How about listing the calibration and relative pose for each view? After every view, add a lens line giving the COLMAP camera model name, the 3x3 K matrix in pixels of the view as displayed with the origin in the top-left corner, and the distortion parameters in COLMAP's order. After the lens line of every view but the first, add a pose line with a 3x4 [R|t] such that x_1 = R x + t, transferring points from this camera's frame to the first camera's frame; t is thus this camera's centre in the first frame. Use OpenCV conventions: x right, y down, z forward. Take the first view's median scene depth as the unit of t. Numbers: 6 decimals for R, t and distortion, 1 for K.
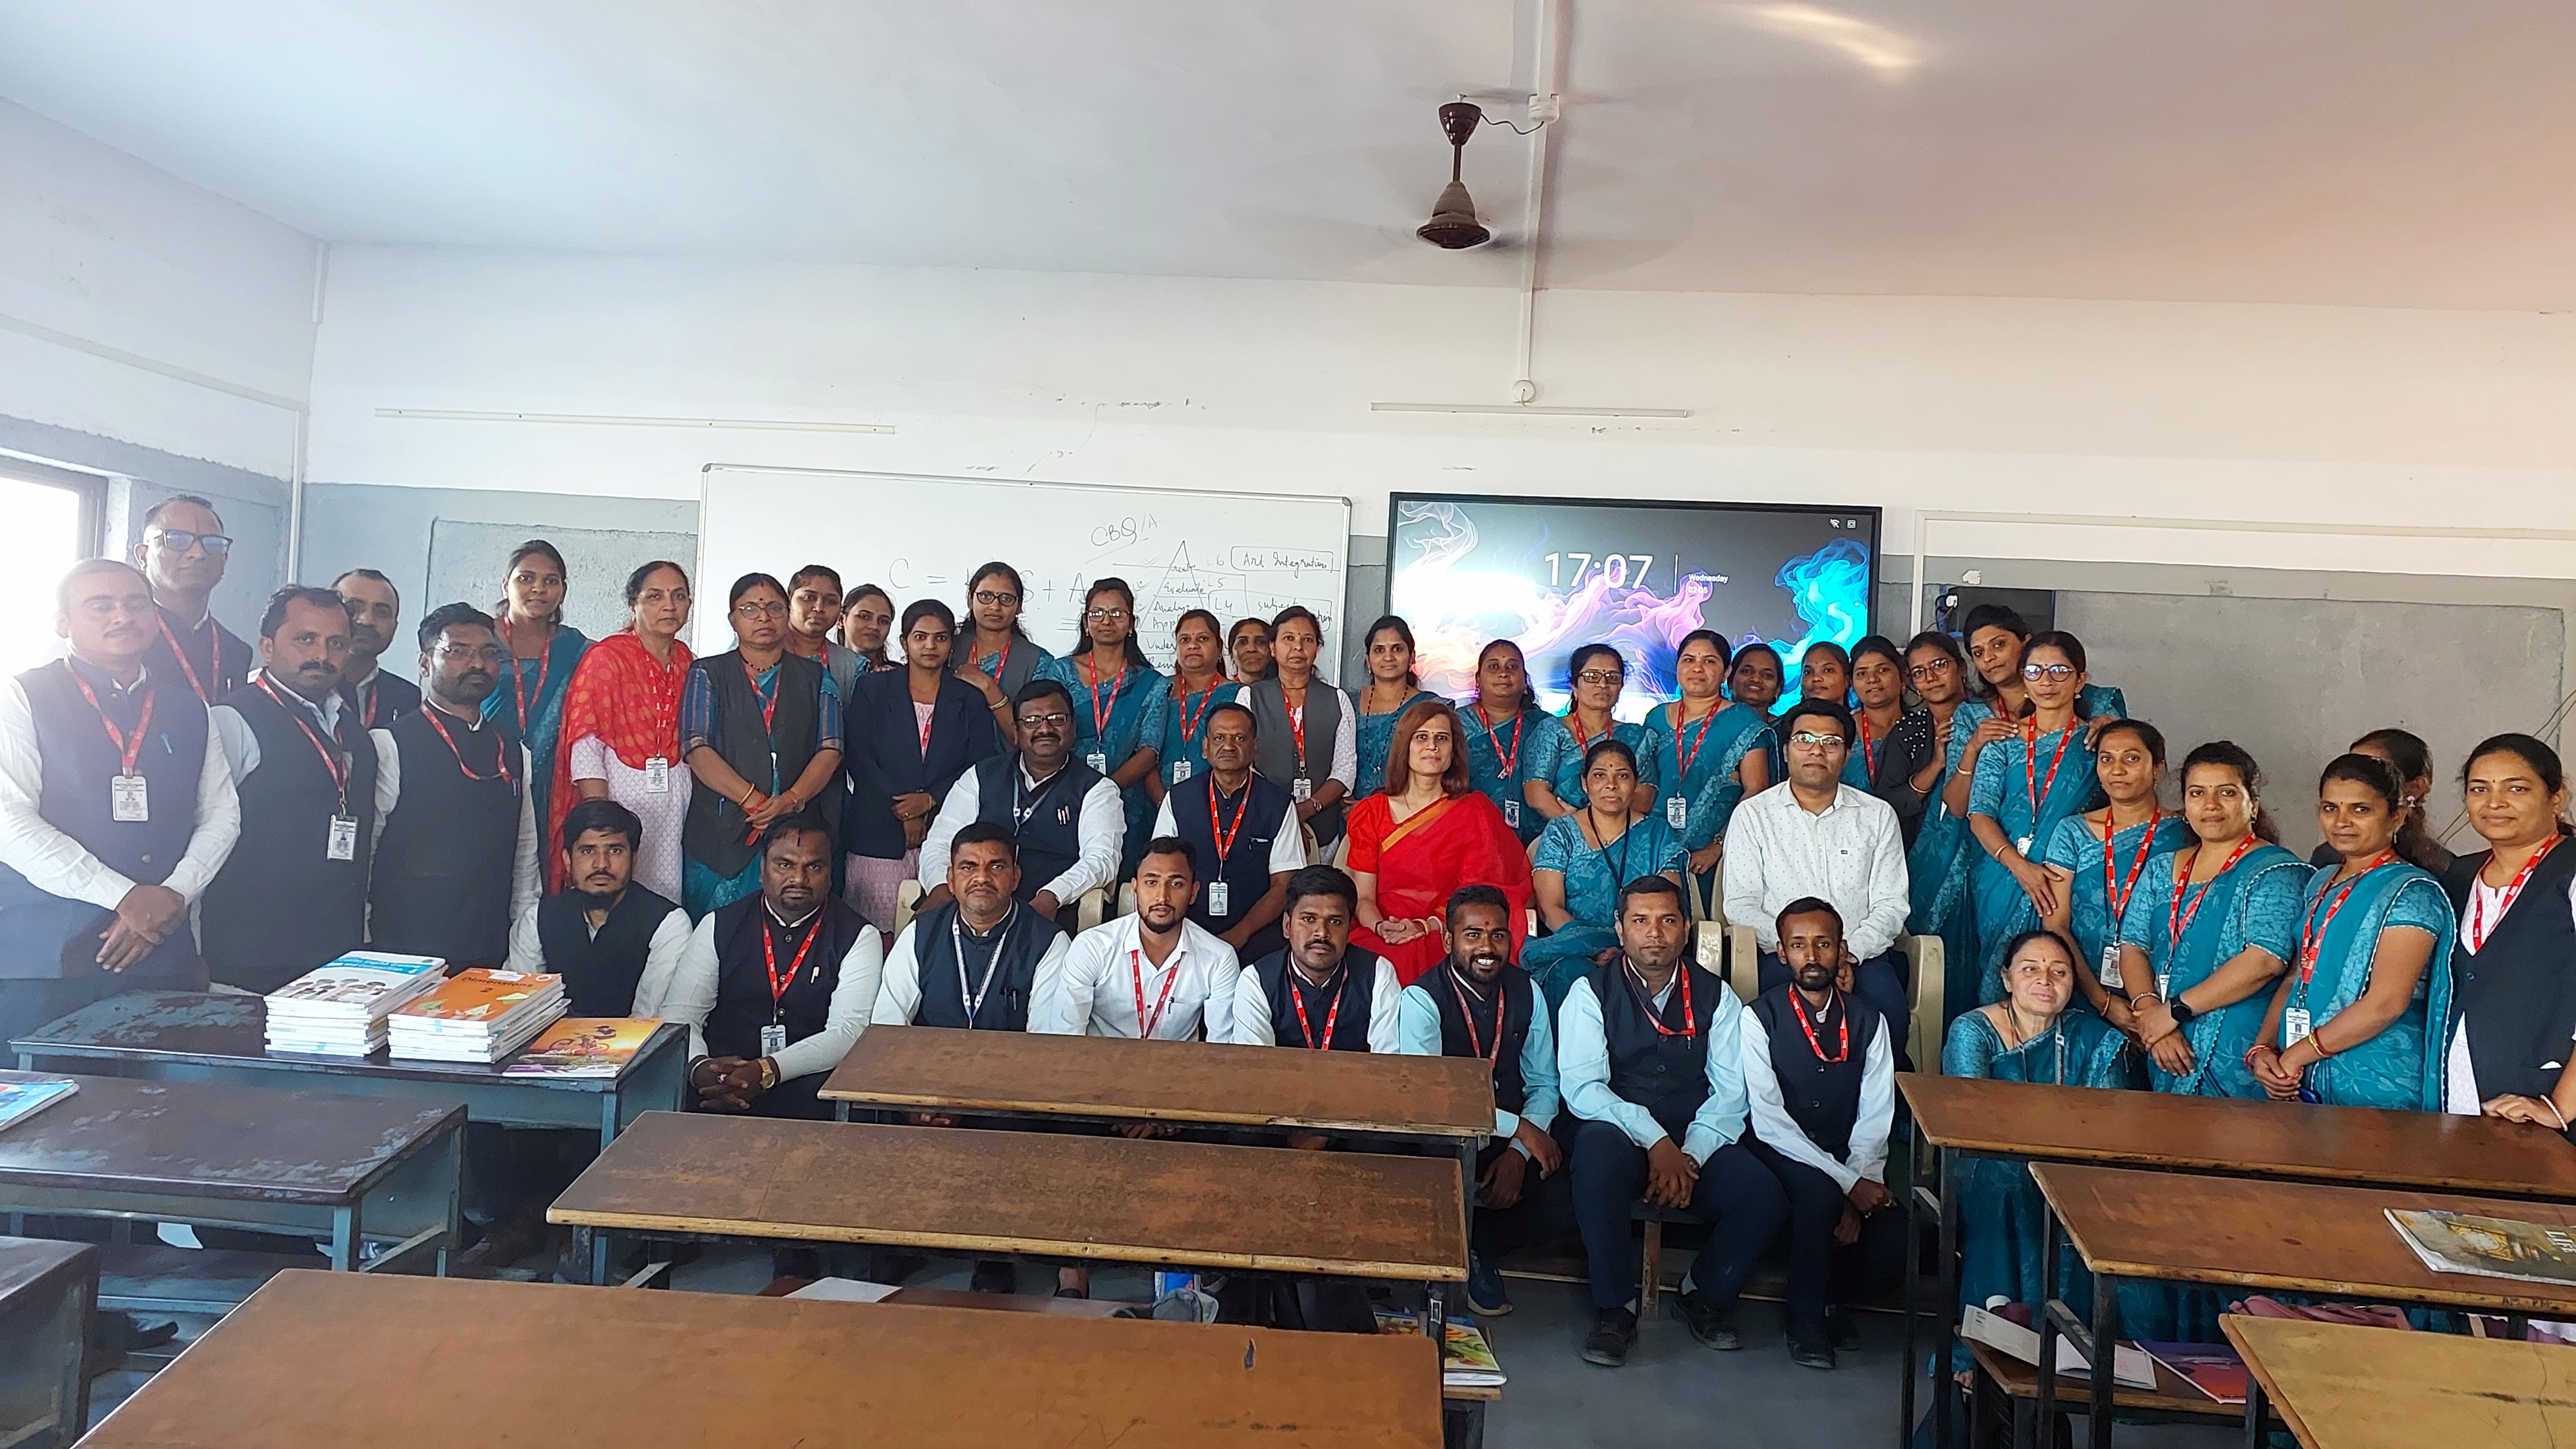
lens RADIAL K [[1741.6, 0, 1304.9], [0, 1741.6, 725.9], [0, 0, 1]] dist [0.047680, -0.053597]
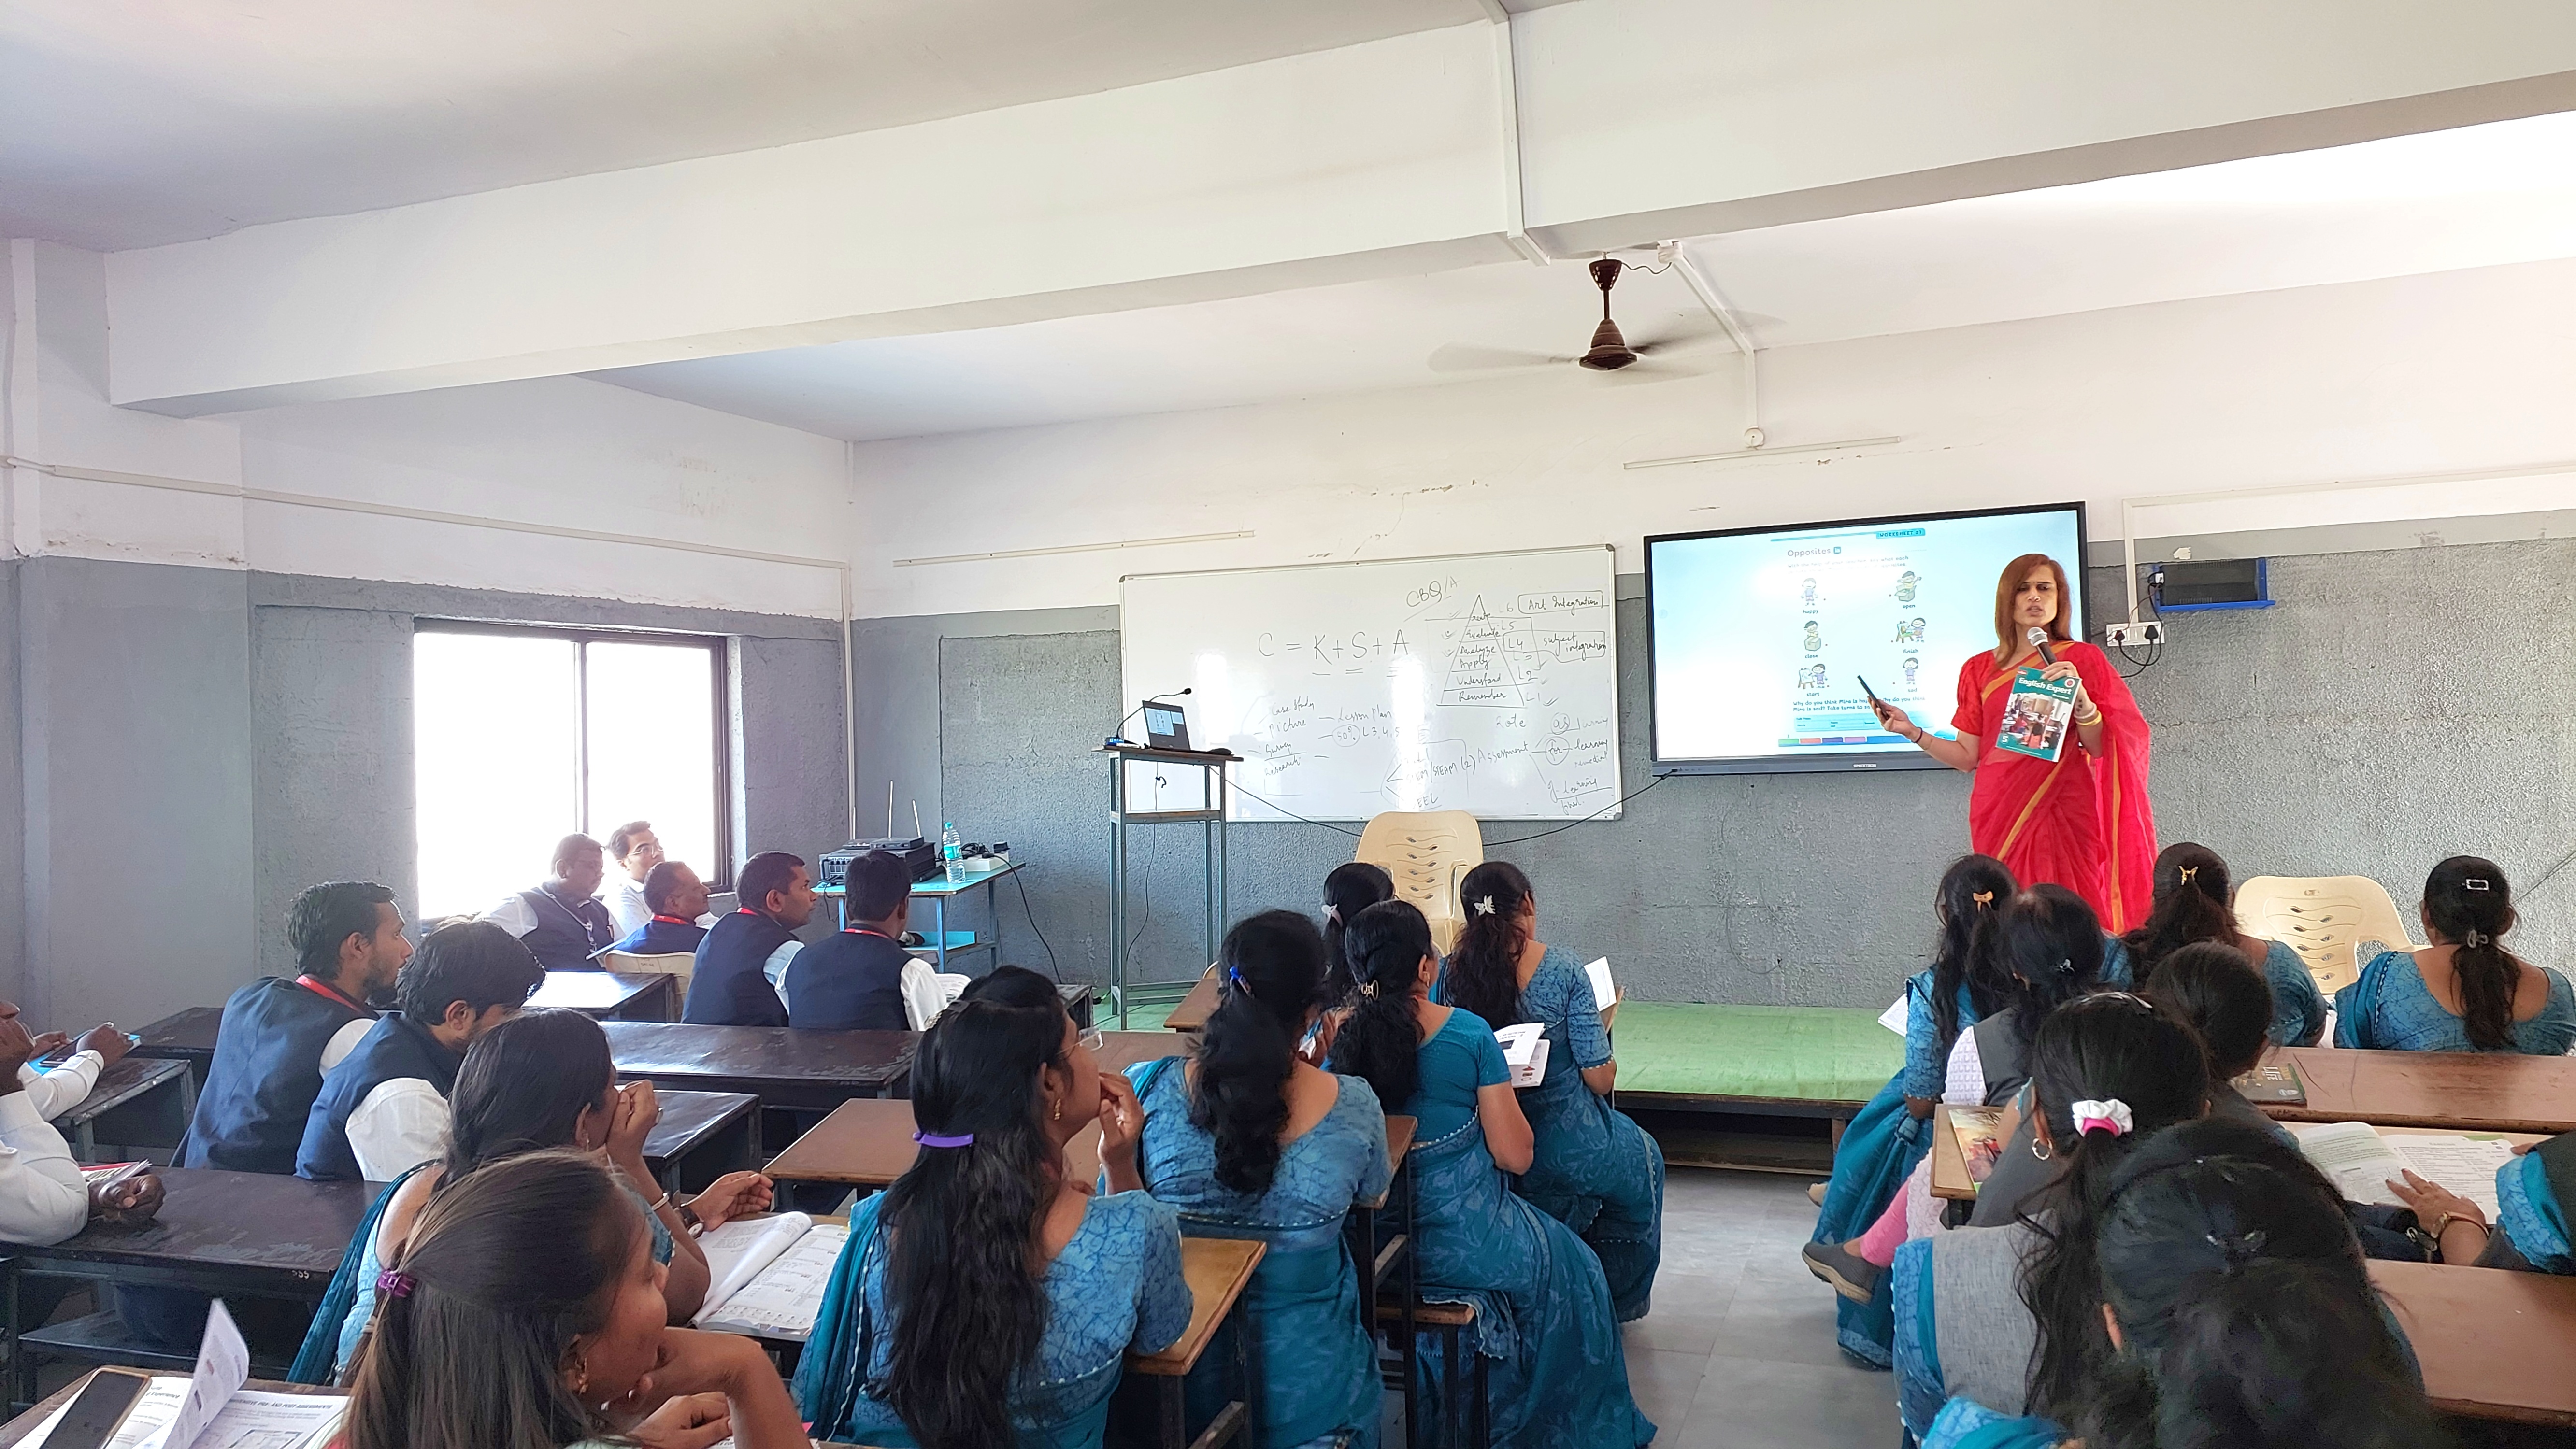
lens RADIAL K [[1741.6, 0, 1301.0], [0, 1741.6, 696.7], [0, 0, 1]] dist [0.047680, -0.053597]
pose [[0.956270, -0.090798, -0.278036, 0.209709], [0.086513, 0.995866, -0.027670, -0.016892], [0.279399, 0.002407, 0.960172, -0.312673]]
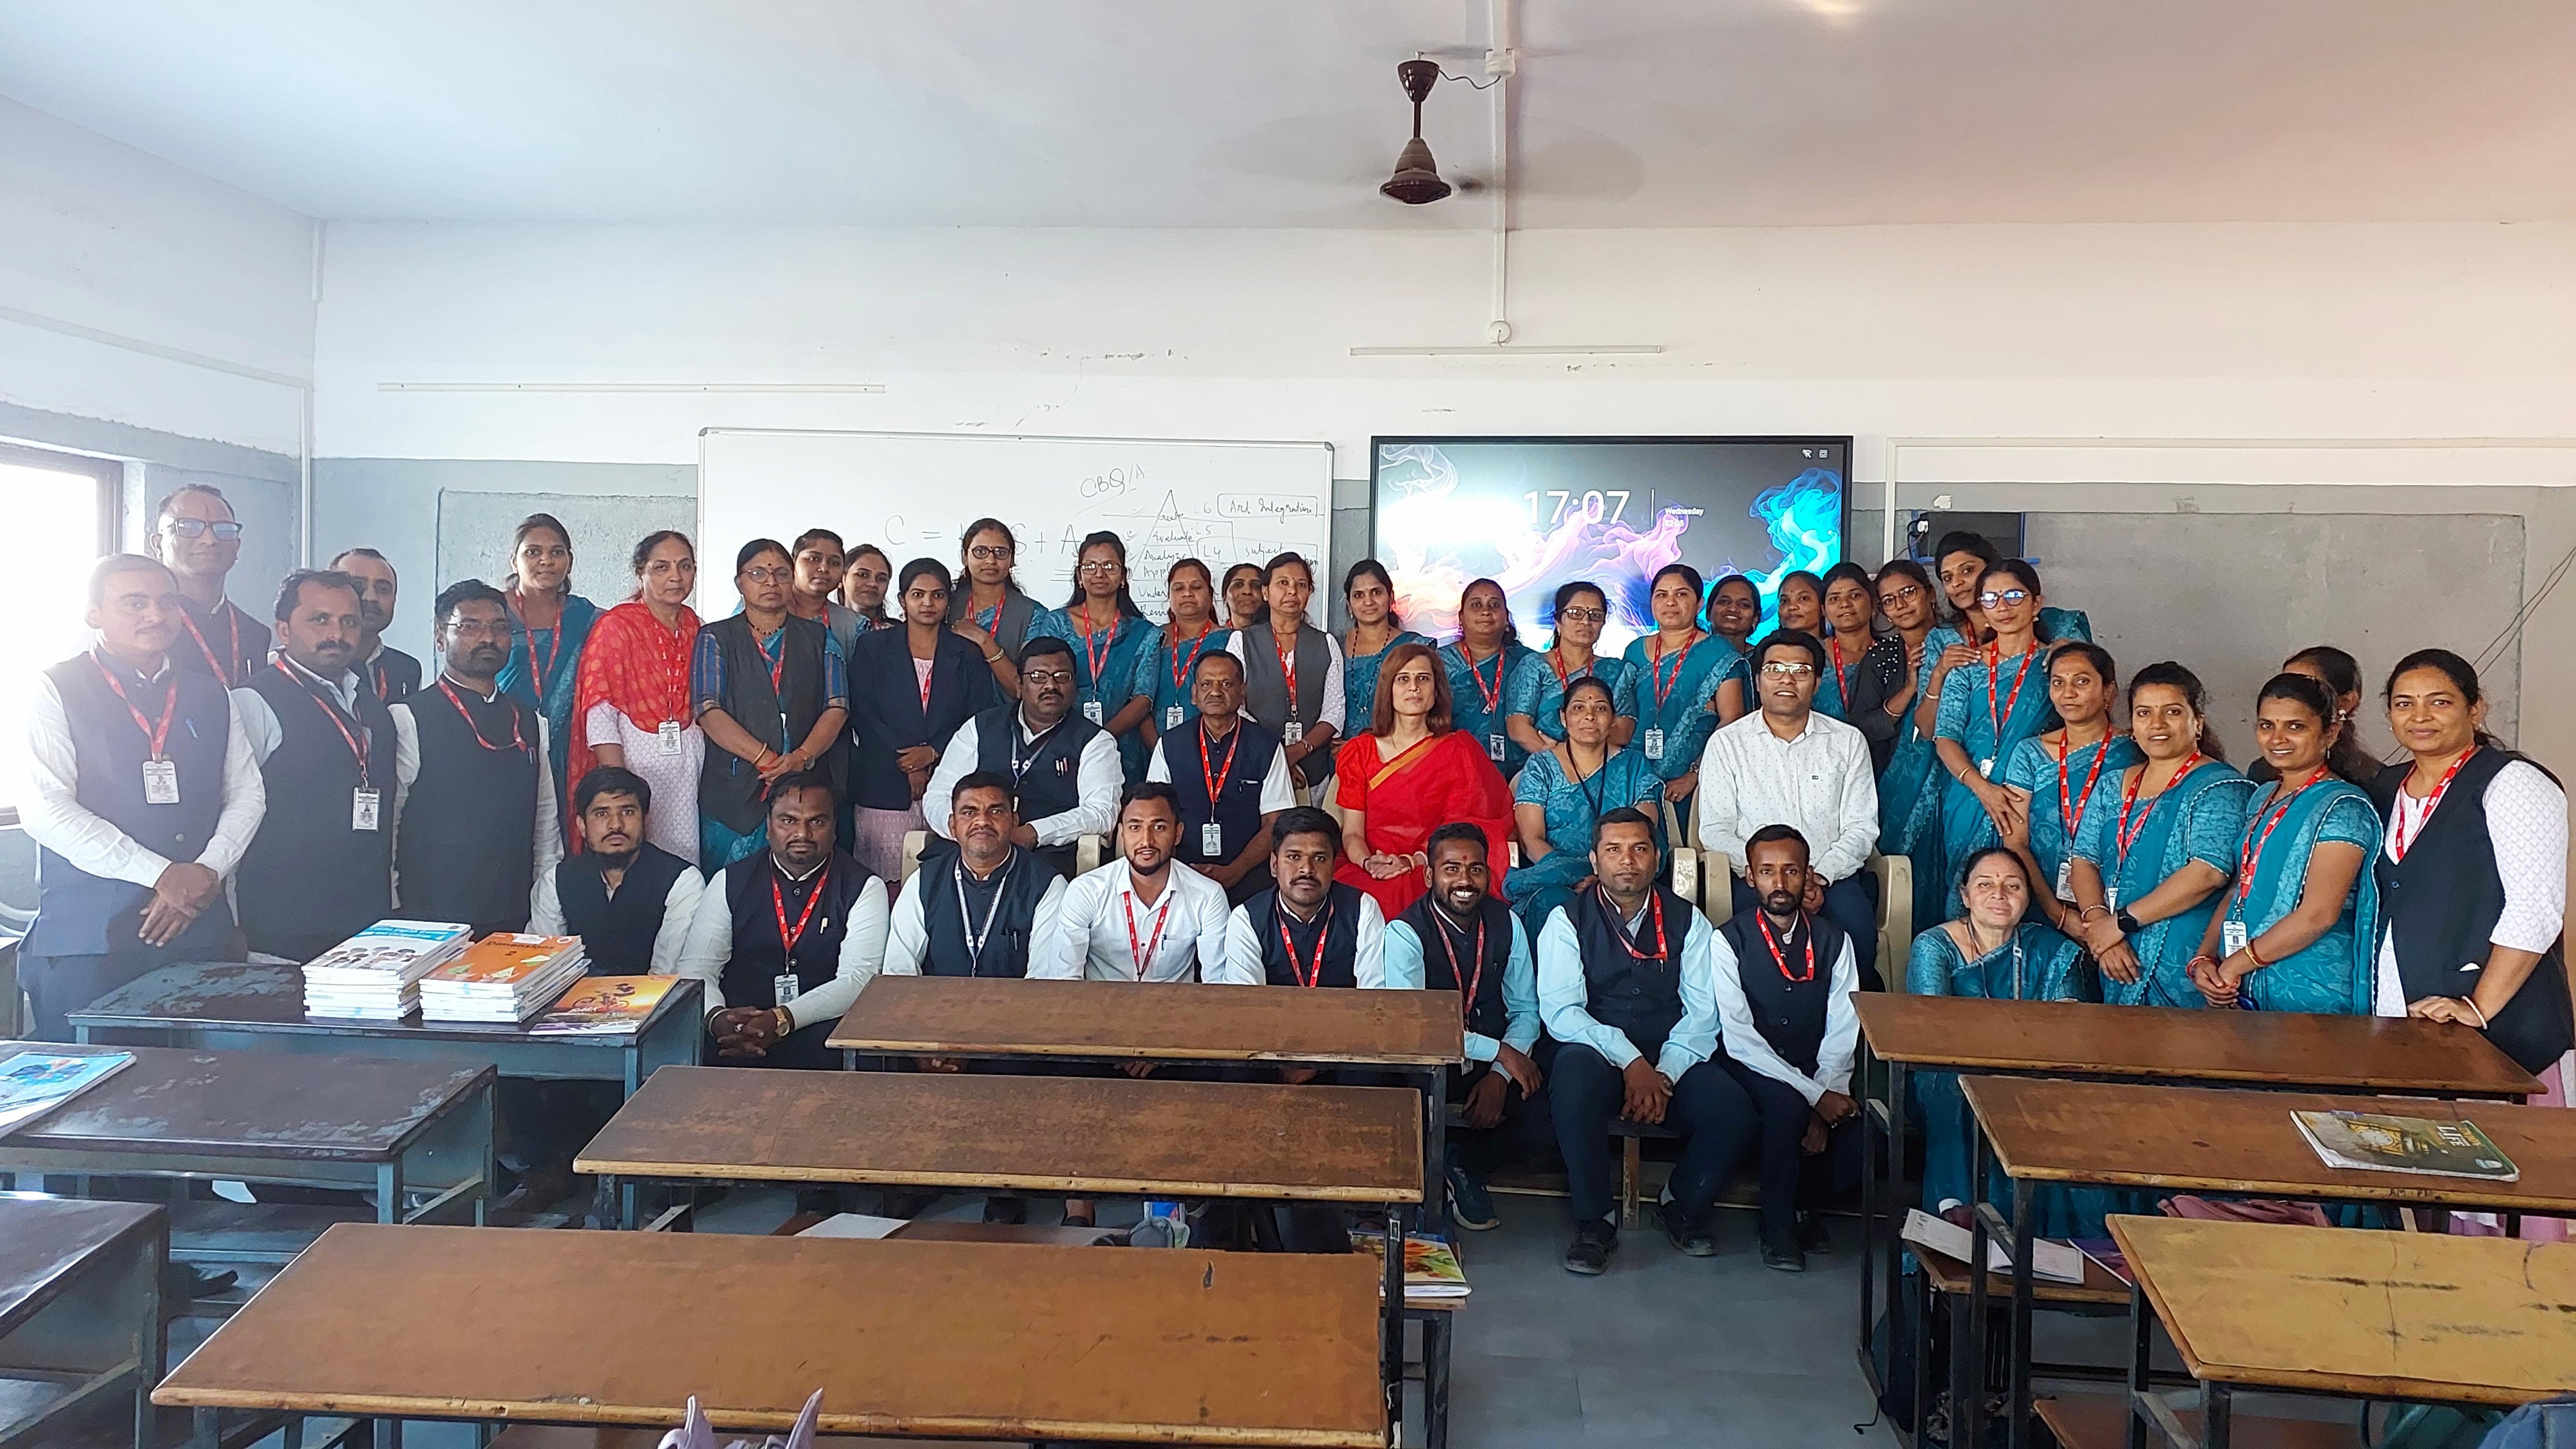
lens RADIAL K [[1741.6, 0, 1306.7], [0, 1741.6, 713.5], [0, 0, 1]] dist [0.047680, -0.053597]
pose [[0.999513, -0.030156, -0.008084, 0.020641], [0.030429, 0.998882, 0.036177, -0.013950], [0.006984, -0.036405, 0.999313, -0.038148]]
